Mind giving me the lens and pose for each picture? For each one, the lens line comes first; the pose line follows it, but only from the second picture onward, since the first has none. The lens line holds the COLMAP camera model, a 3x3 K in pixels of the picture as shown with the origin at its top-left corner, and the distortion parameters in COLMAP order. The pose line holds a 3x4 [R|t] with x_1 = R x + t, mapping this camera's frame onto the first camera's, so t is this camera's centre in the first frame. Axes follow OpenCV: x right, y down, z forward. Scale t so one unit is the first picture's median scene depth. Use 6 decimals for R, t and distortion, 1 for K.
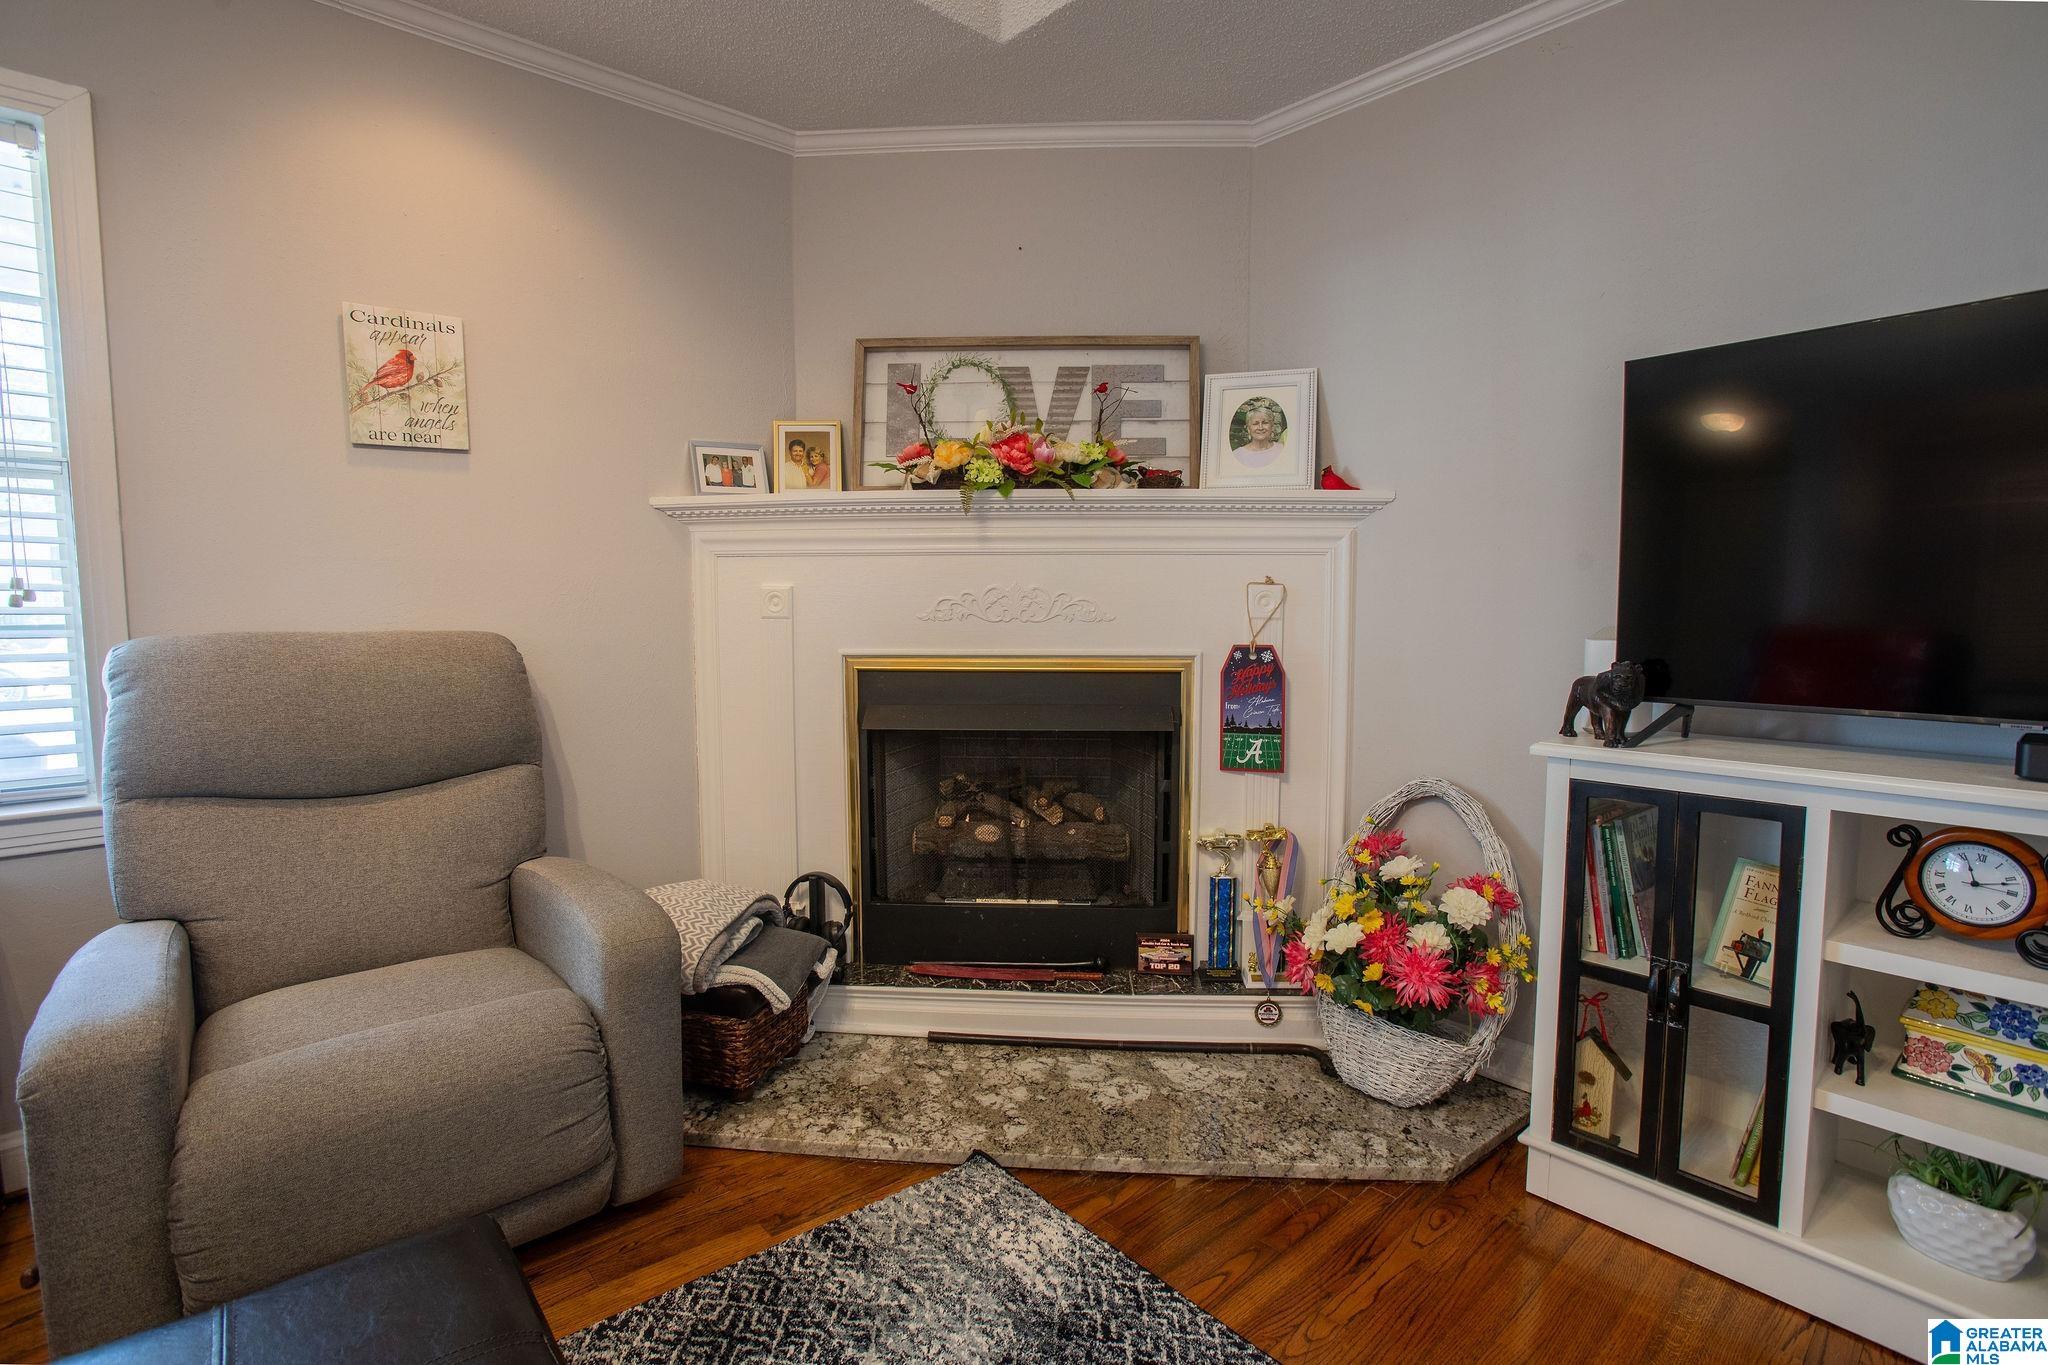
lens RADIAL K [[960.8, 0, 1030.6], [0, 960.8, 679.3], [0, 0, 1]] dist [-0.072219, 0.033128]
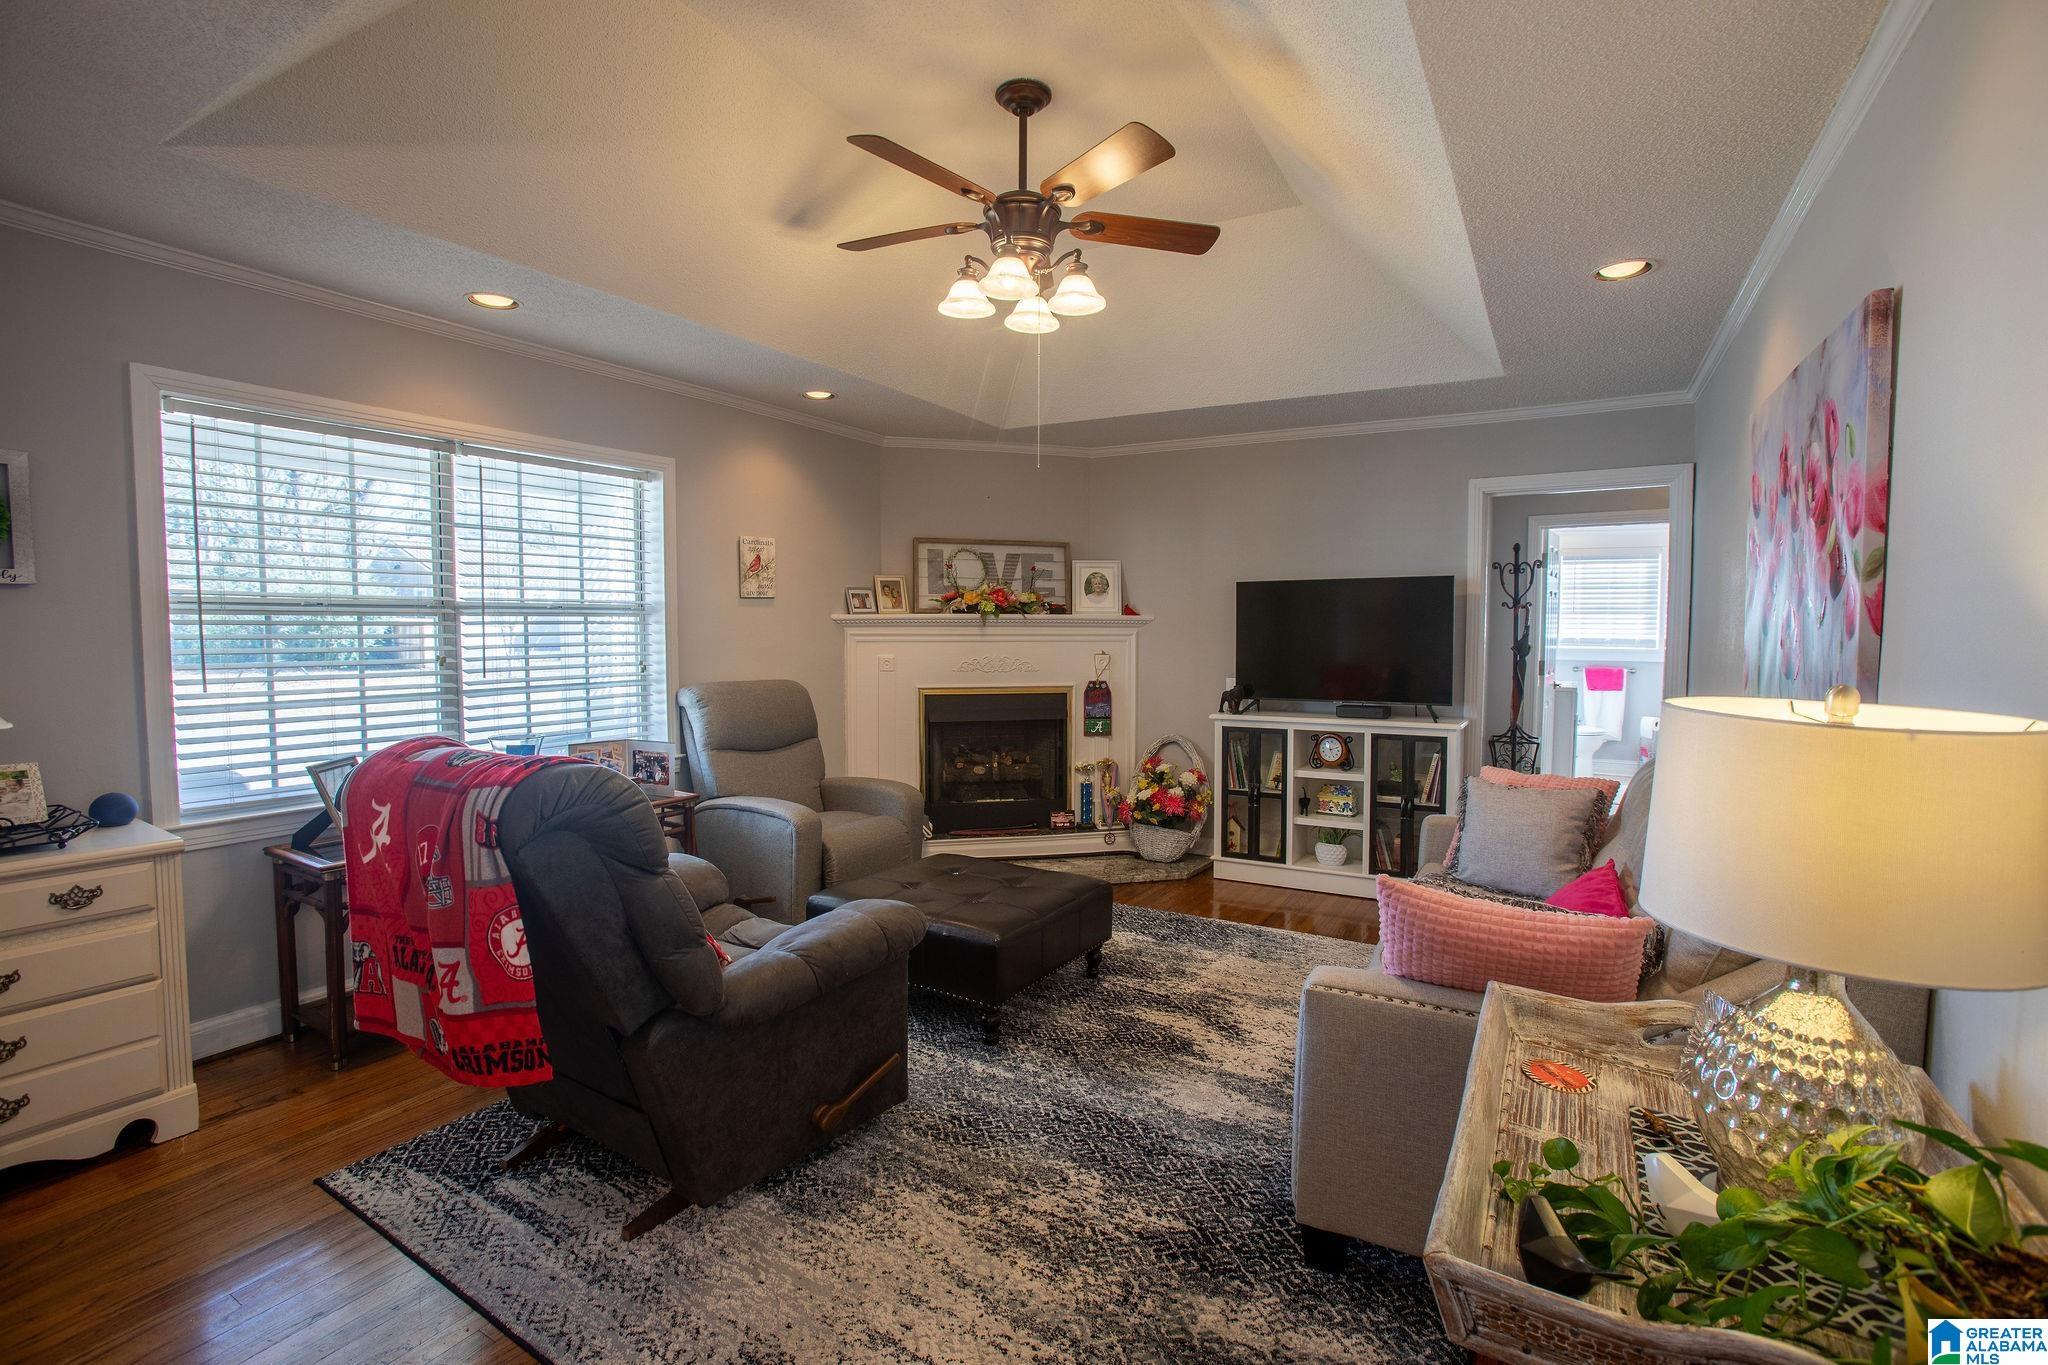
lens RADIAL K [[960.8, 0, 1030.6], [0, 960.8, 679.3], [0, 0, 1]] dist [-0.072219, 0.033128]
pose [[0.950571, -0.013546, 0.310211, -0.645882], [0.022744, 0.999402, -0.026054, 0.017746], [-0.309672, 0.031821, 0.950311, -1.165577]]
